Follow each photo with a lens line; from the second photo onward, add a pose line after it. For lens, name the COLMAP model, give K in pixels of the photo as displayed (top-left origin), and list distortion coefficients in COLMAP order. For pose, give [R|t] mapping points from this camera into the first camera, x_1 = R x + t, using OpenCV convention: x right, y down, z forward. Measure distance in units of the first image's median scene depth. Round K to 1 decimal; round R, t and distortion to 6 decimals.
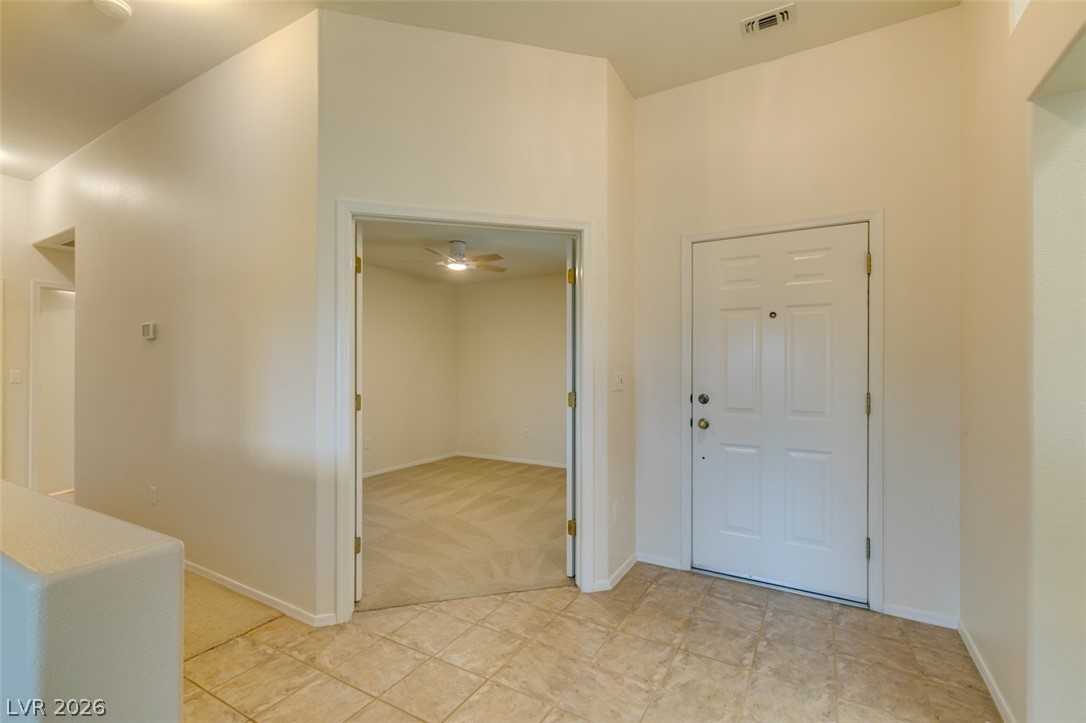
lens RADIAL K [[485.7, 0, 537.7], [0, 485.7, 365.8], [0, 0, 1]] dist [0.001351, -0.001618]
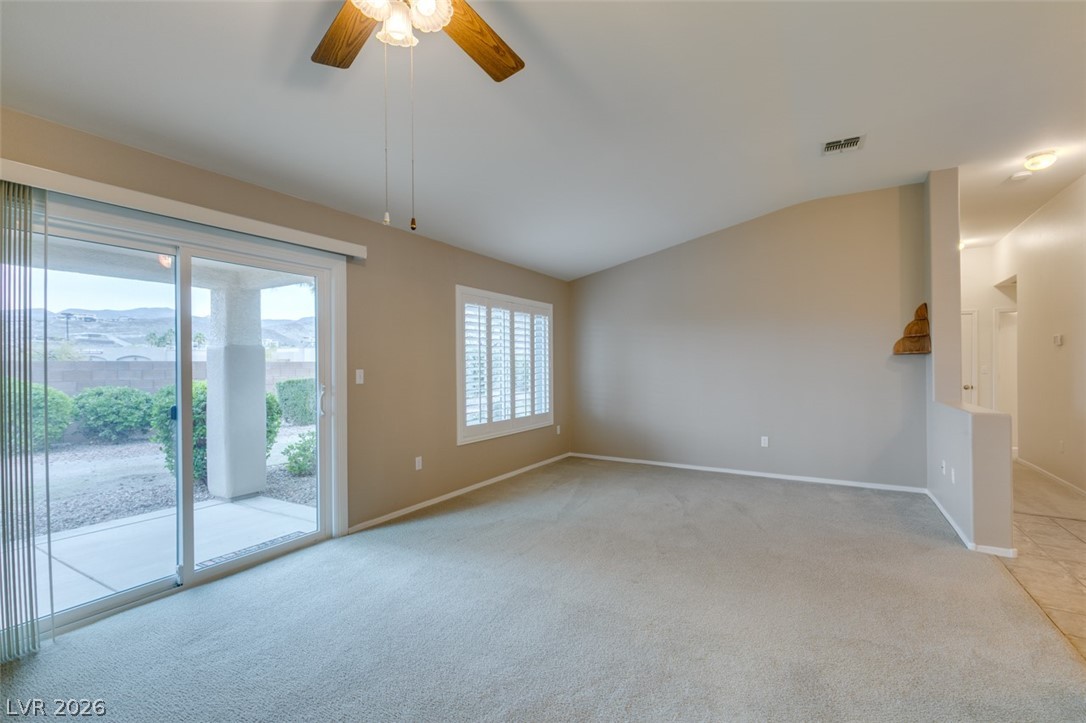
lens RADIAL K [[485.7, 0, 545.5], [0, 485.7, 363.1], [0, 0, 1]] dist [0.001351, -0.001618]
pose [[-0.005648, -0.003092, -0.999979, 0.920872], [0.006777, 0.999972, -0.003130, -0.004897], [0.999961, -0.006794, -0.005626, -0.763142]]
